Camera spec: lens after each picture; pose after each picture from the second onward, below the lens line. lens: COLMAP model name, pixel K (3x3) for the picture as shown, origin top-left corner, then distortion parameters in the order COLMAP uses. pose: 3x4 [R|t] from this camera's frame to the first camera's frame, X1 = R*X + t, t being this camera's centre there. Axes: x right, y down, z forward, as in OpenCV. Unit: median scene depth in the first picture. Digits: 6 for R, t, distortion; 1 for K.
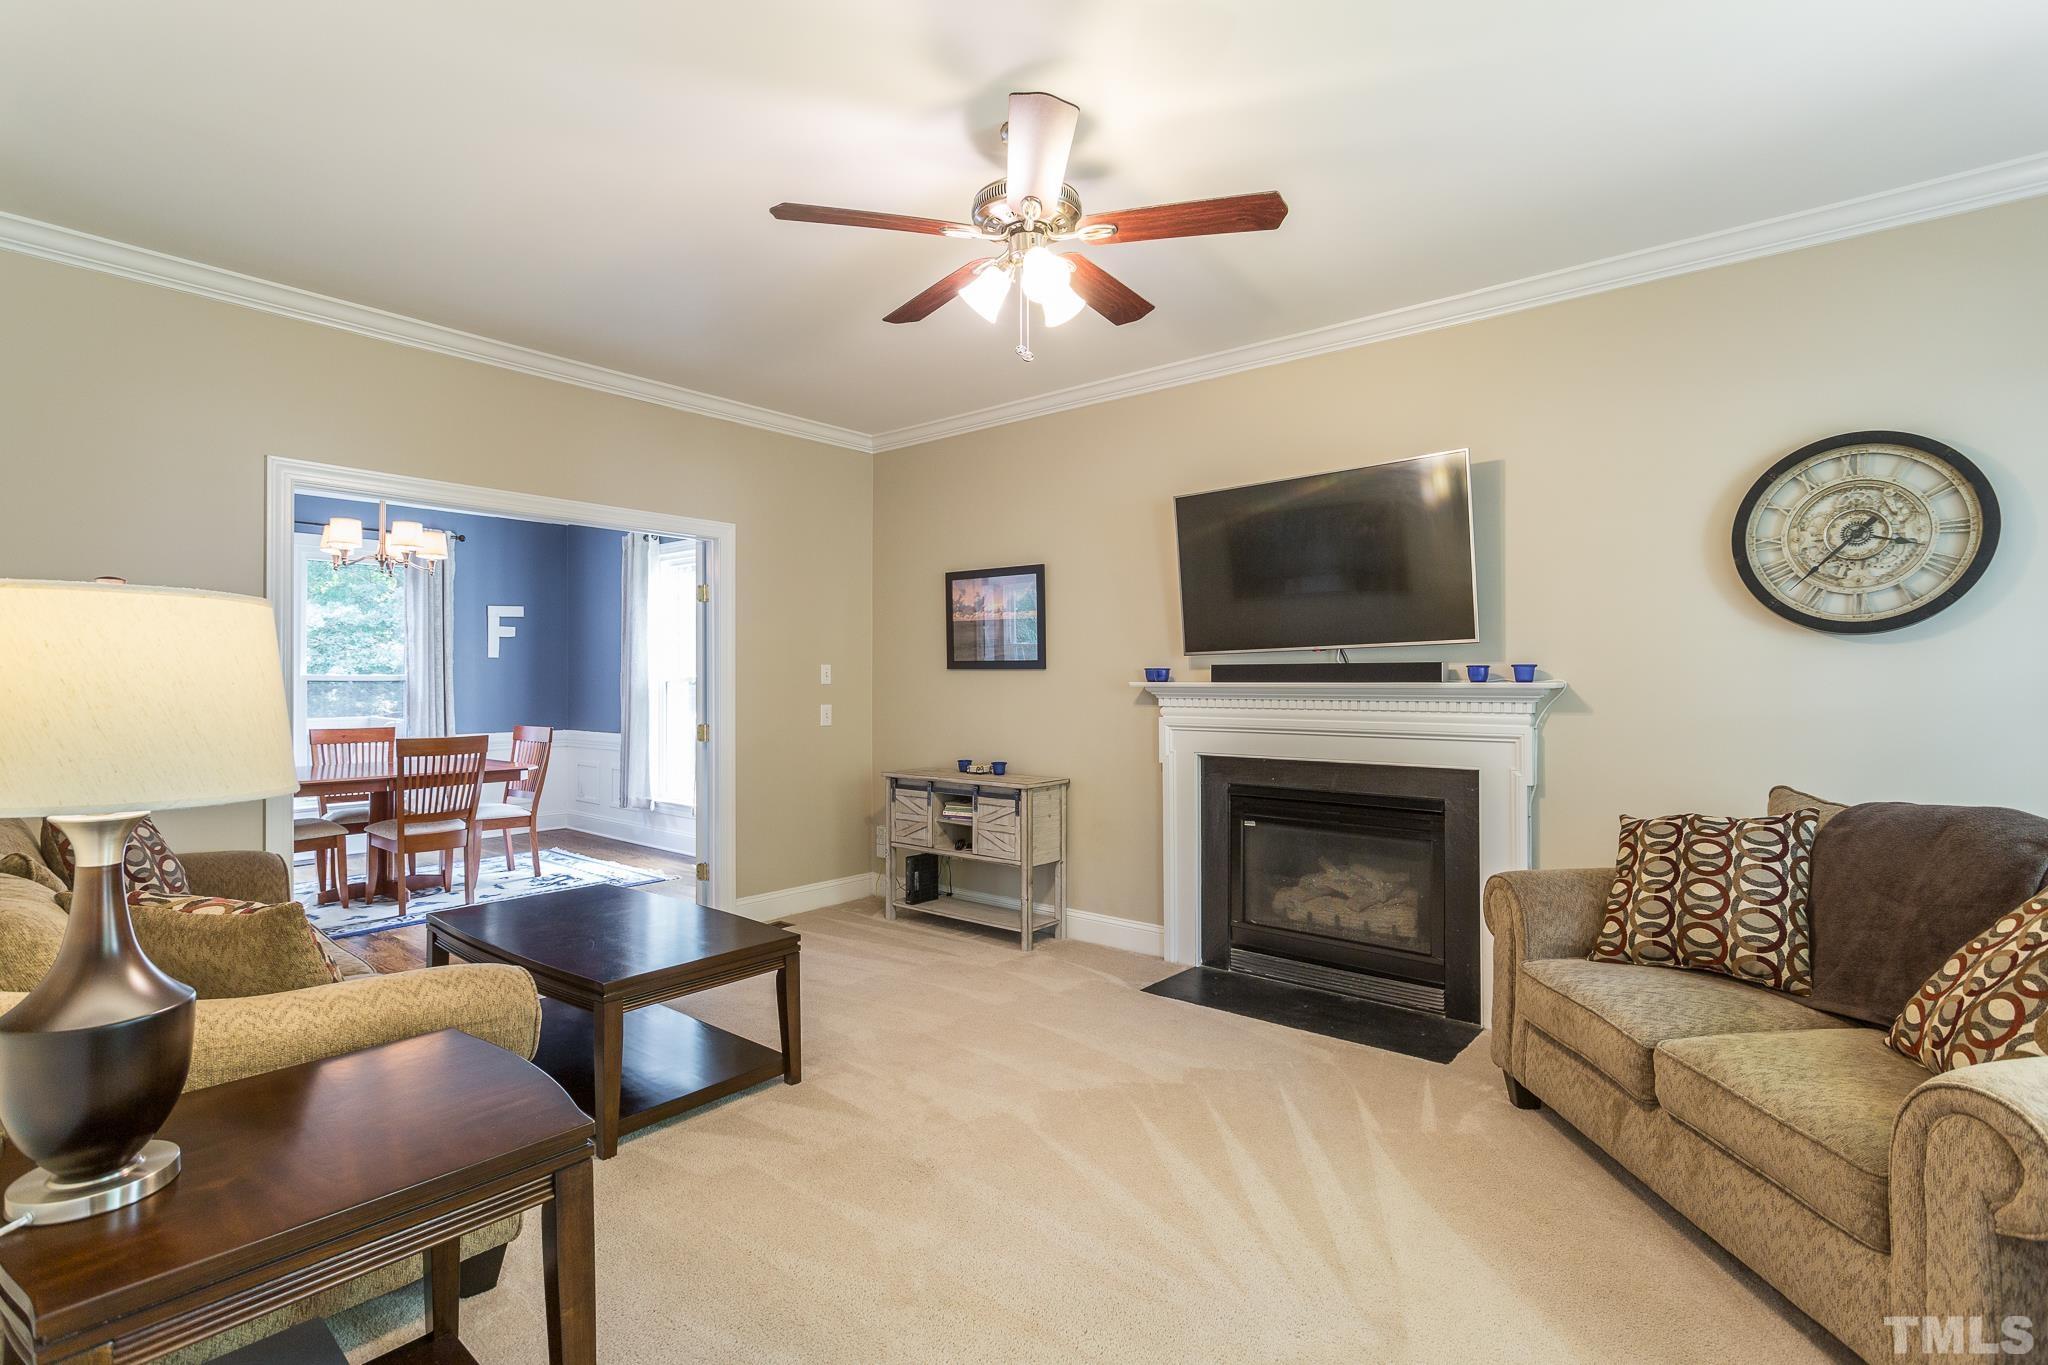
lens RADIAL K [[1004.5, 0, 1020.4], [0, 1004.5, 685.7], [0, 0, 1]] dist [-0.003419, 0.002259]
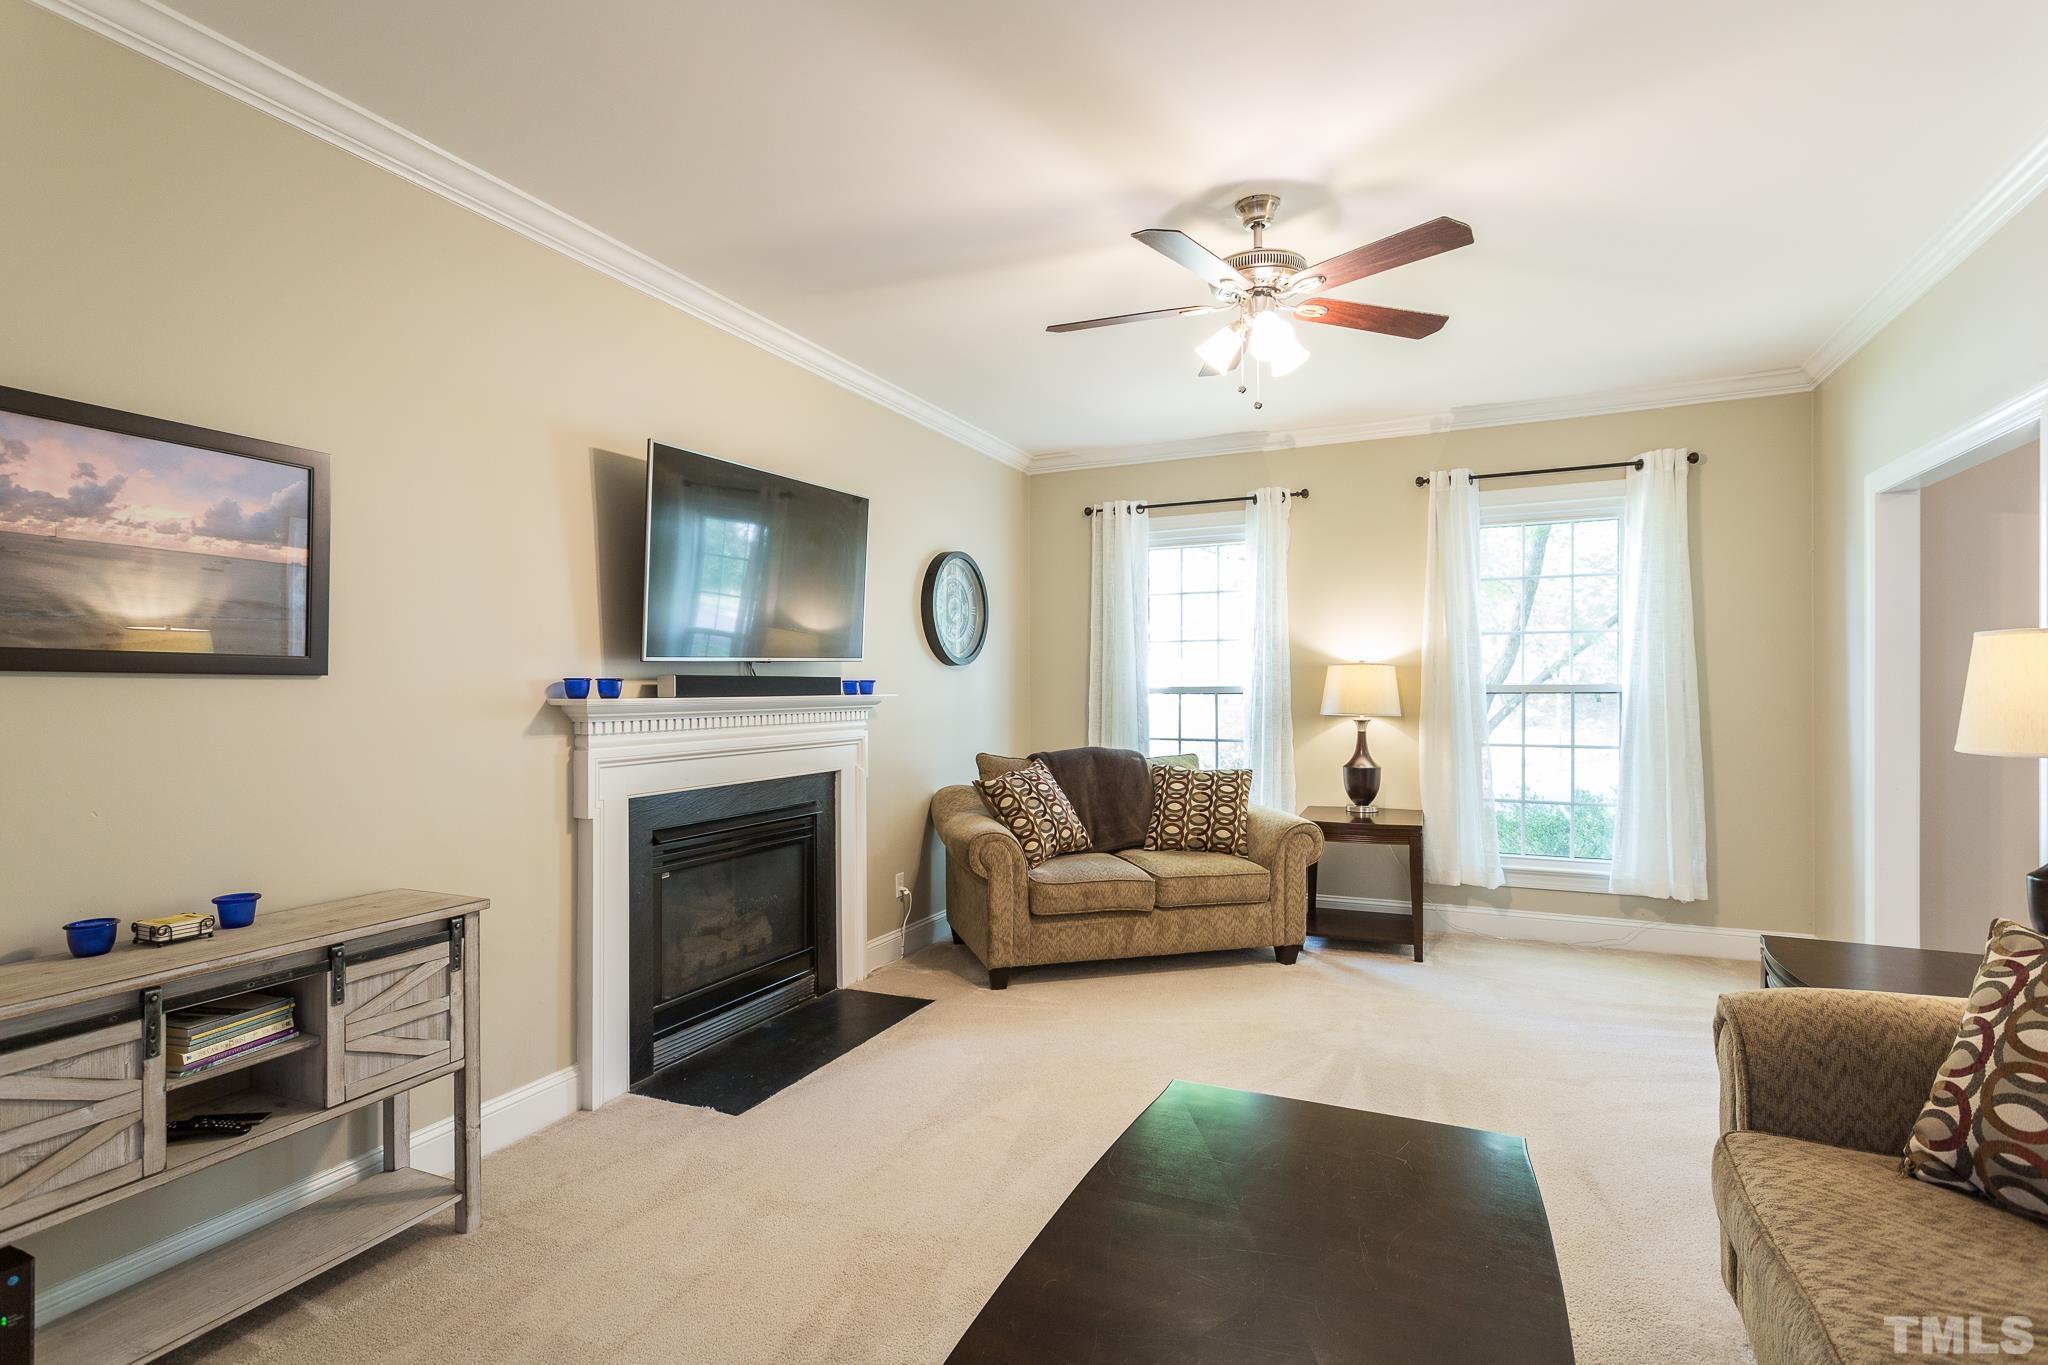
lens RADIAL K [[1004.5, 0, 1017.4], [0, 1004.5, 698.2], [0, 0, 1]] dist [-0.003419, 0.002259]
pose [[-0.272427, -0.006109, 0.962157, -0.553861], [0.013502, 0.999857, 0.010171, -0.006802], [-0.962082, 0.015761, -0.272306, 0.865667]]
